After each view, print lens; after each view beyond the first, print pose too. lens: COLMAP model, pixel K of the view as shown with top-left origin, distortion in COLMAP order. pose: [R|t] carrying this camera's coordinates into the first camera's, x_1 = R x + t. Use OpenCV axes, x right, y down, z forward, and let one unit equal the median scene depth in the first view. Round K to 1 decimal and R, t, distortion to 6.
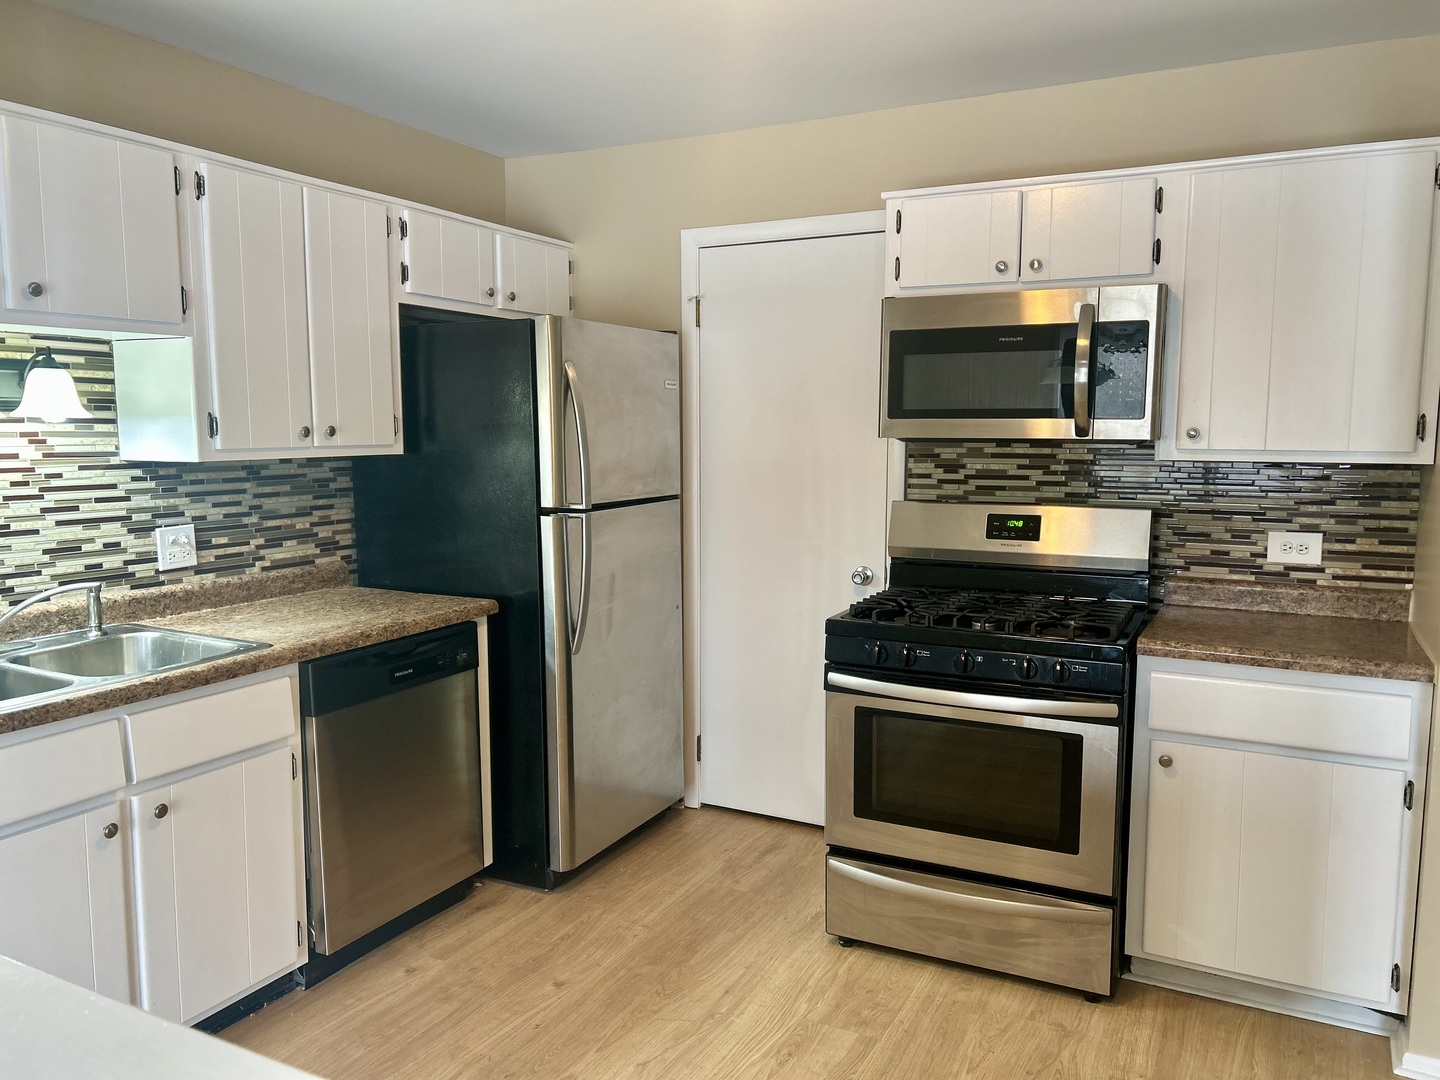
lens RADIAL K [[1082.9, 0, 708.2], [0, 1082.9, 552.7], [0, 0, 1]] dist [0.072821, -0.070479]
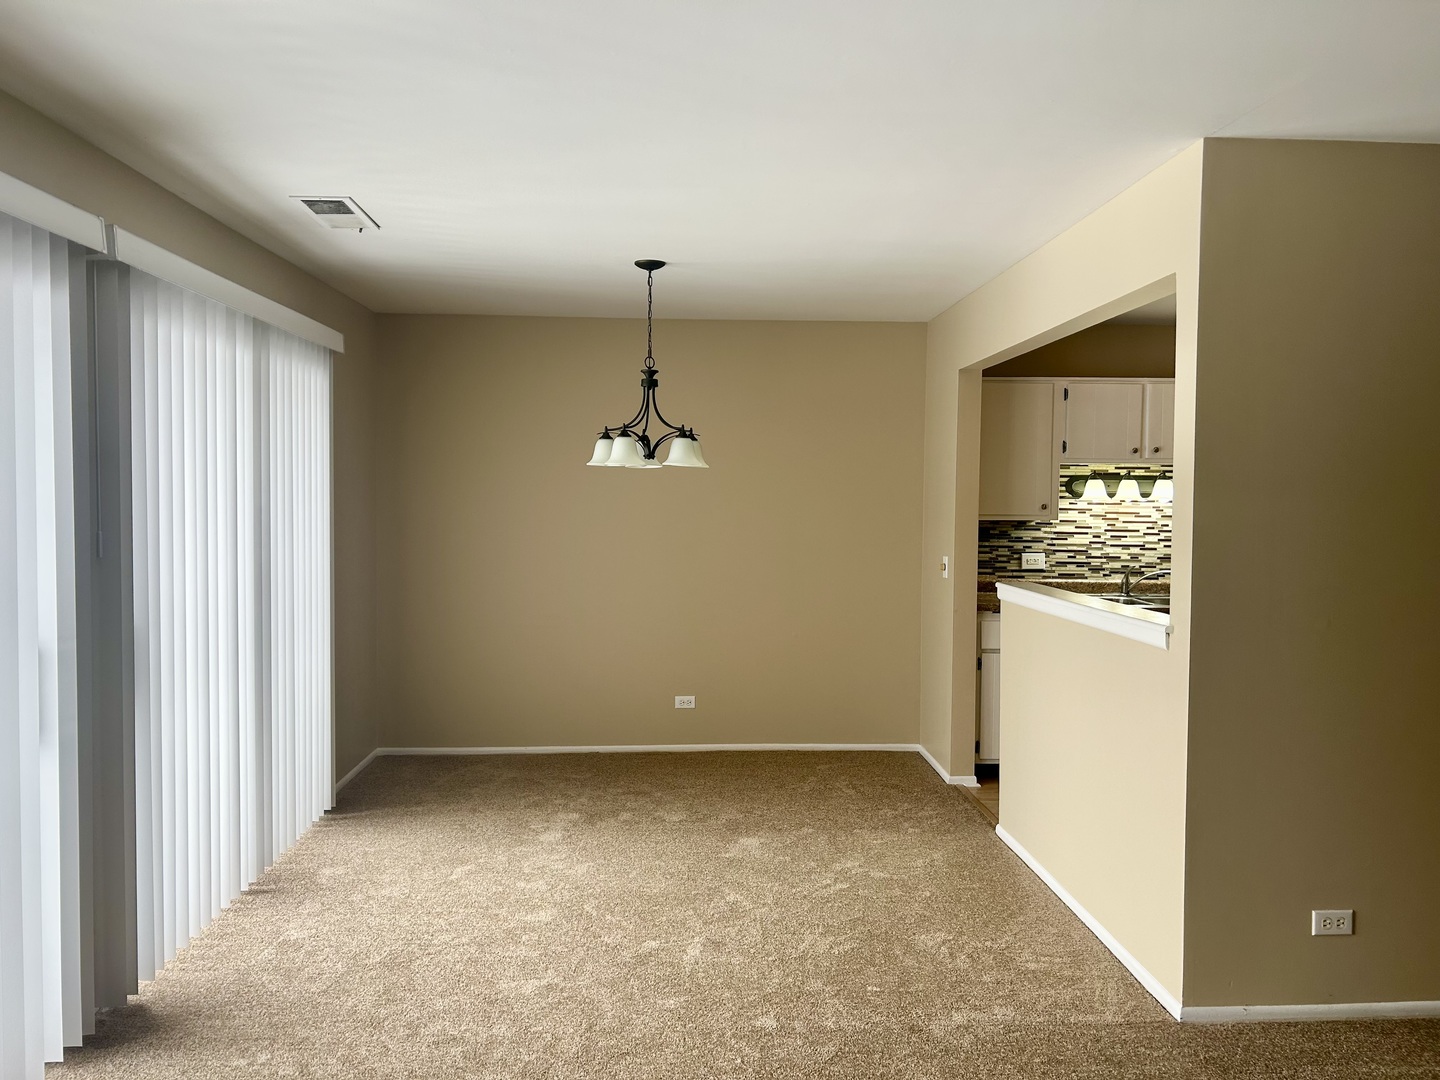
lens RADIAL K [[1082.9, 0, 712.7], [0, 1082.9, 512.6], [0, 0, 1]] dist [0.072821, -0.070479]
pose [[0.510390, 0.014762, -0.859817, 0.778489], [-0.112769, 0.992367, -0.049902, 0.108894], [0.852517, 0.122430, 0.508159, -0.848743]]
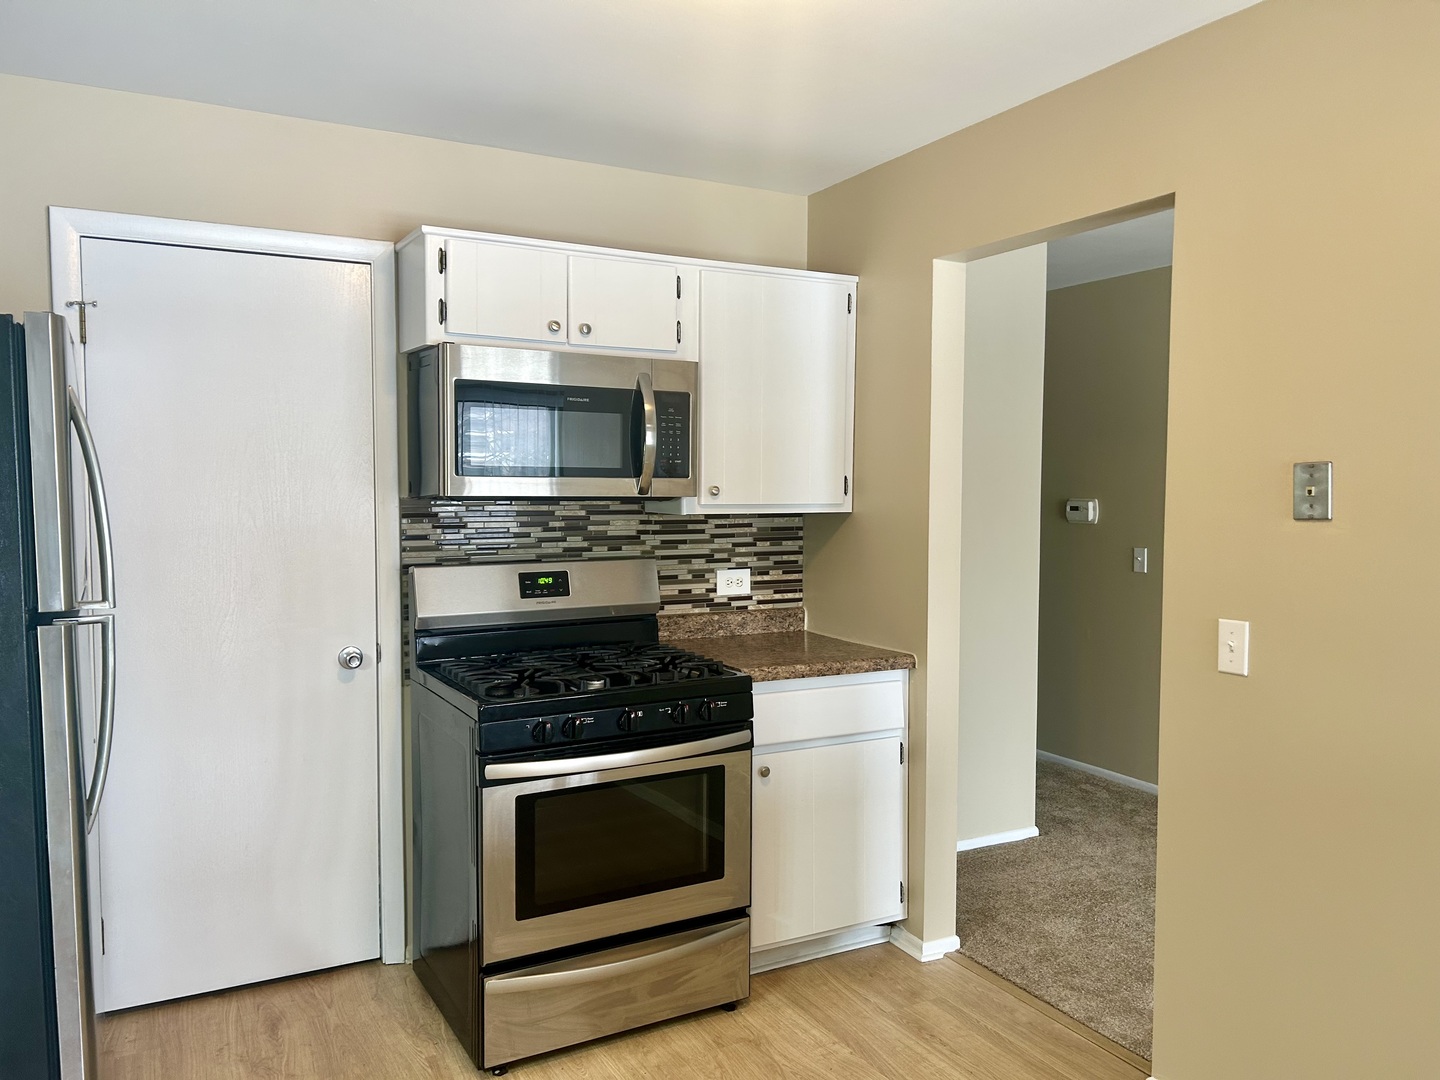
lens RADIAL K [[1082.9, 0, 712.5], [0, 1082.9, 548.0], [0, 0, 1]] dist [0.072821, -0.070479]
pose [[0.567750, -0.053222, 0.821479, -0.472200], [0.095485, 0.995430, -0.001501, -0.042624], [-0.817645, 0.079291, 0.570237, 0.320593]]
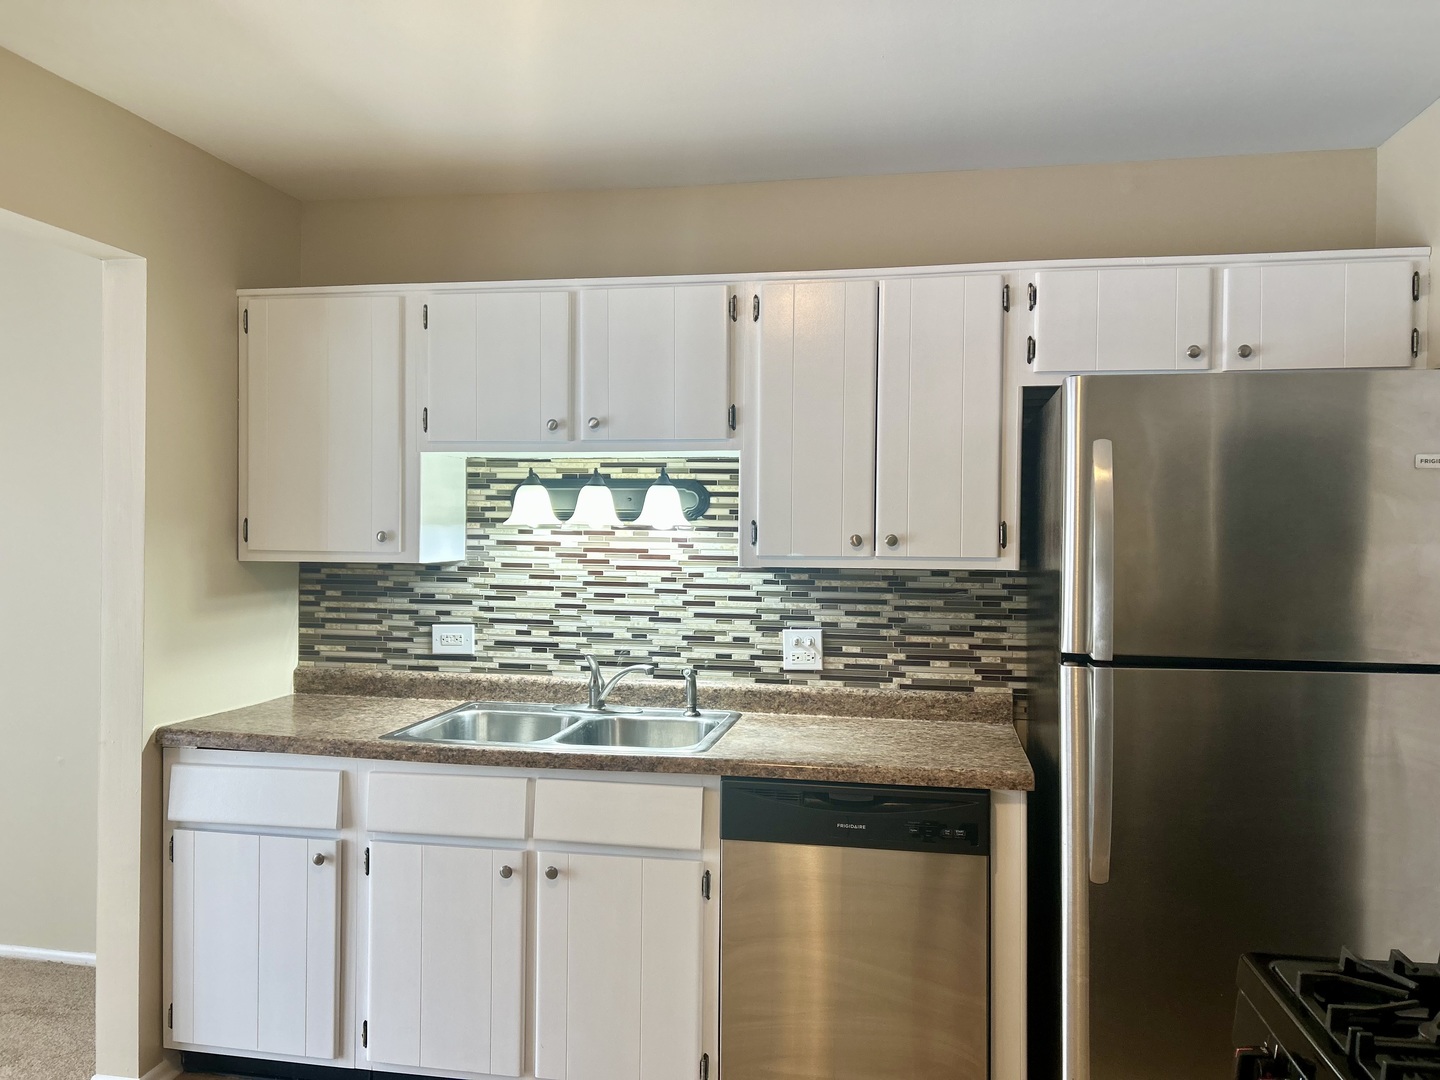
lens RADIAL K [[1036.3, 0, 730.4], [0, 1036.3, 542.7], [0, 0, 1]] dist [0.054998, -0.011064]
pose [[0.302766, 0.006589, -0.953042, 0.425758], [-0.125470, 0.991548, -0.033004, -0.063636], [0.944770, 0.129571, 0.301034, 0.614163]]
